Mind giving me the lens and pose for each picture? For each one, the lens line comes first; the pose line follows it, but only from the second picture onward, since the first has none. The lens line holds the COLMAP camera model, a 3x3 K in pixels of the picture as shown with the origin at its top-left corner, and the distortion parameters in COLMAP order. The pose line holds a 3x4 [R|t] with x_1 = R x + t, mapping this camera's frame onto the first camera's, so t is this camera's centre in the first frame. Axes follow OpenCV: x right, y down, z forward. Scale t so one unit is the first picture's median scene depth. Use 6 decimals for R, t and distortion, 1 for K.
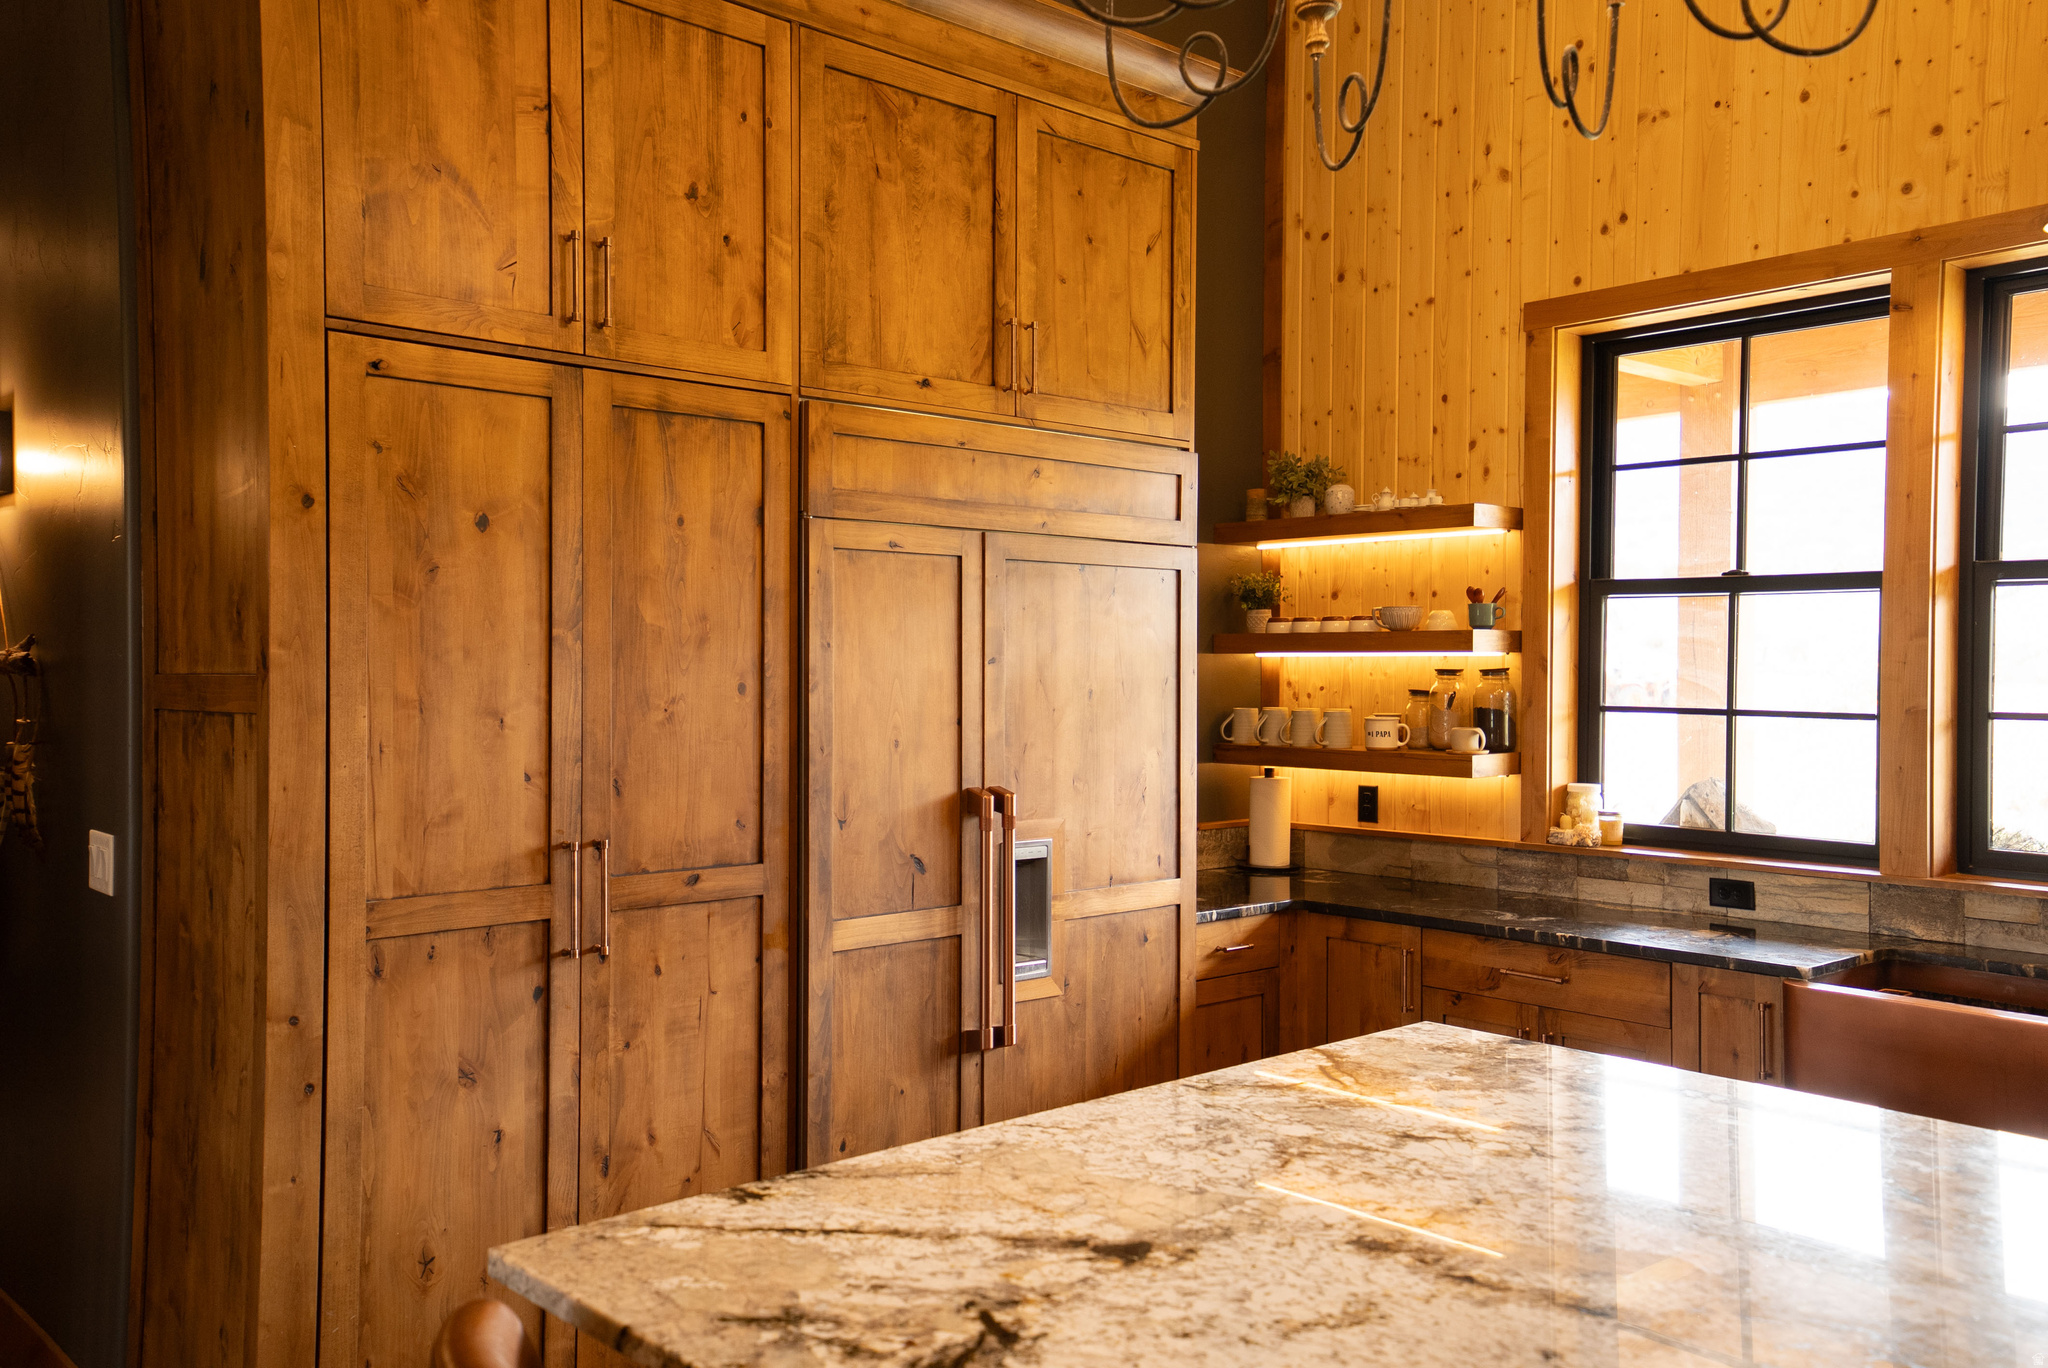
lens RADIAL K [[1634.0, 0, 999.4], [0, 1634.0, 706.7], [0, 0, 1]] dist [0.049091, 0.019620]
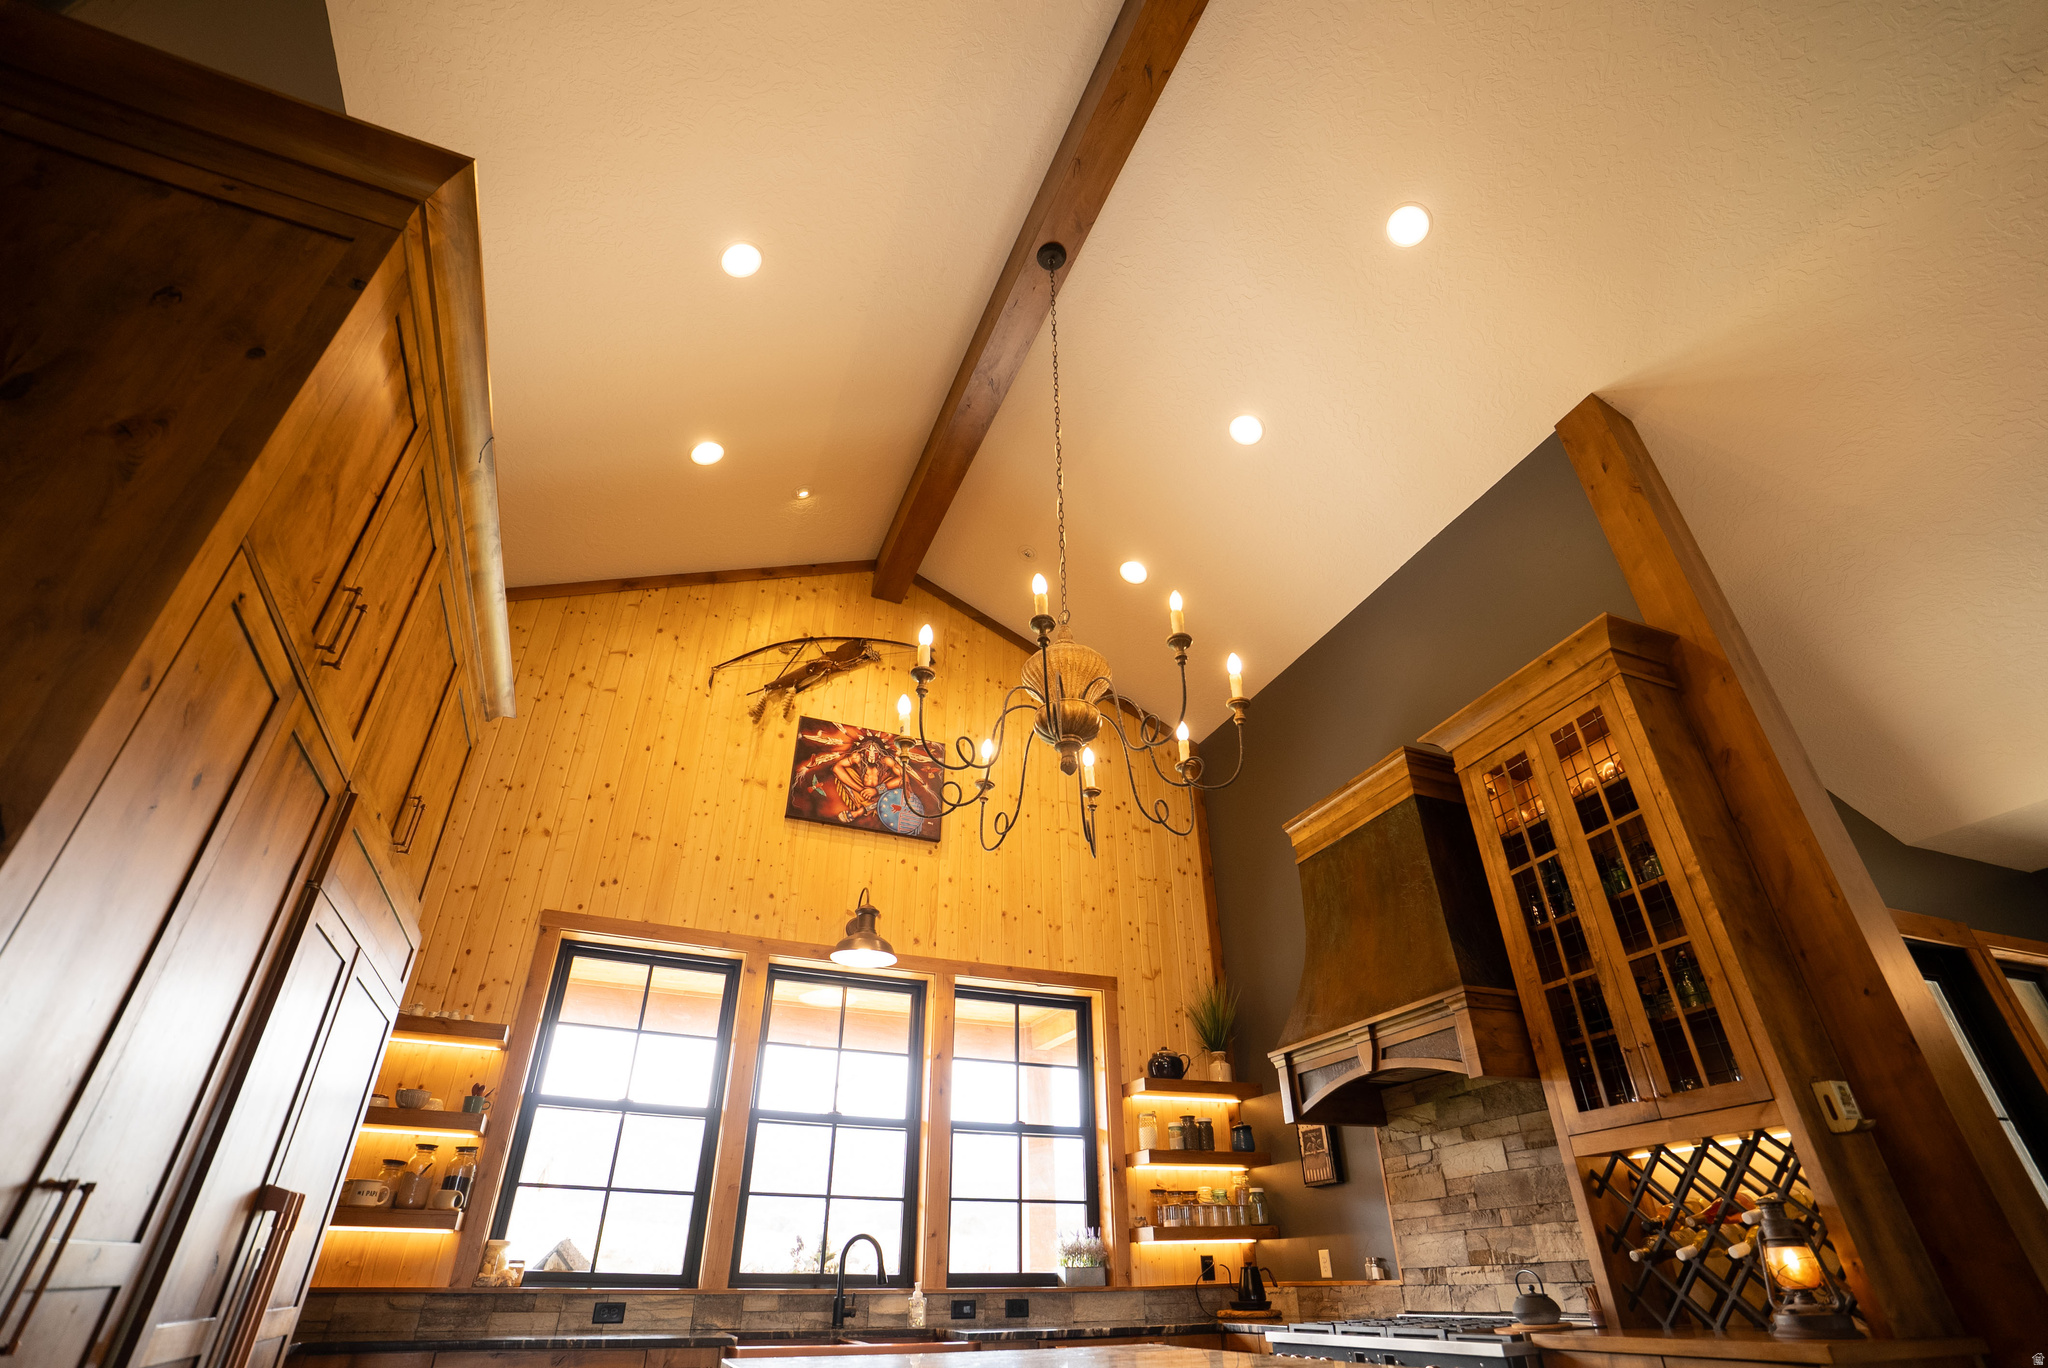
lens RADIAL K [[946.6, 0, 1031.1], [0, 946.6, 694.4], [0, 0, 1]] dist [-0.075157, 0.027620]
pose [[0.322829, 0.499298, 0.804042, -0.405965], [0.029536, 0.843799, -0.535845, 0.091392], [-0.945996, 0.196734, 0.257656, 0.280001]]
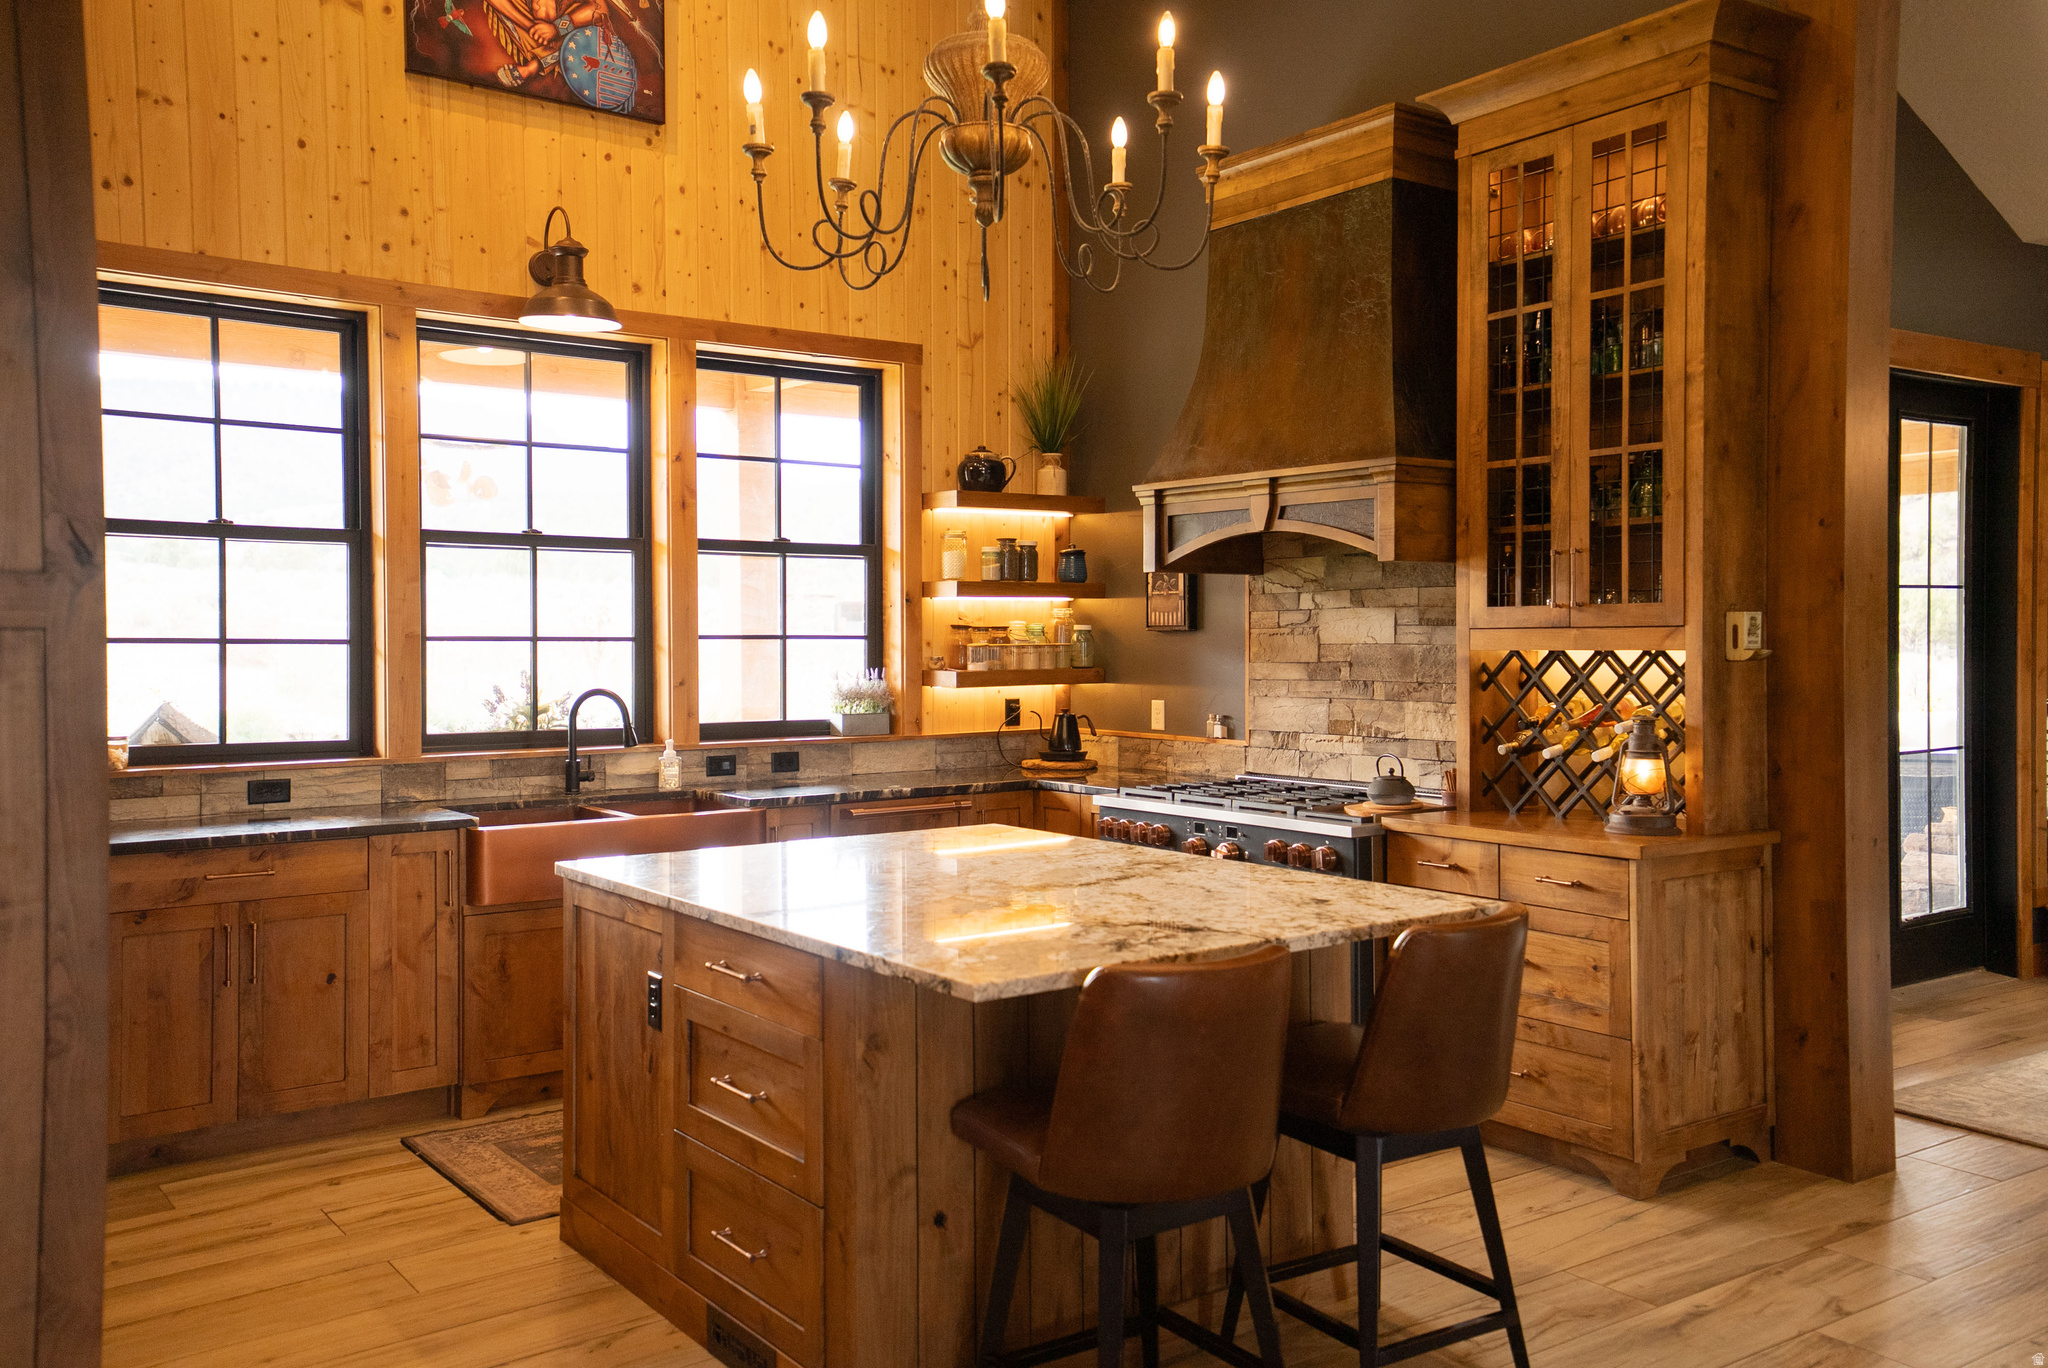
lens RADIAL K [[1690.4, 0, 1030.6], [0, 1690.4, 672.7], [0, 0, 1]] dist [0.064177, 0.066914]
pose [[0.092374, -0.027715, 0.995339, -0.727152], [0.021166, 0.999441, 0.025865, 0.006892], [-0.995499, 0.018678, 0.092909, 0.328956]]
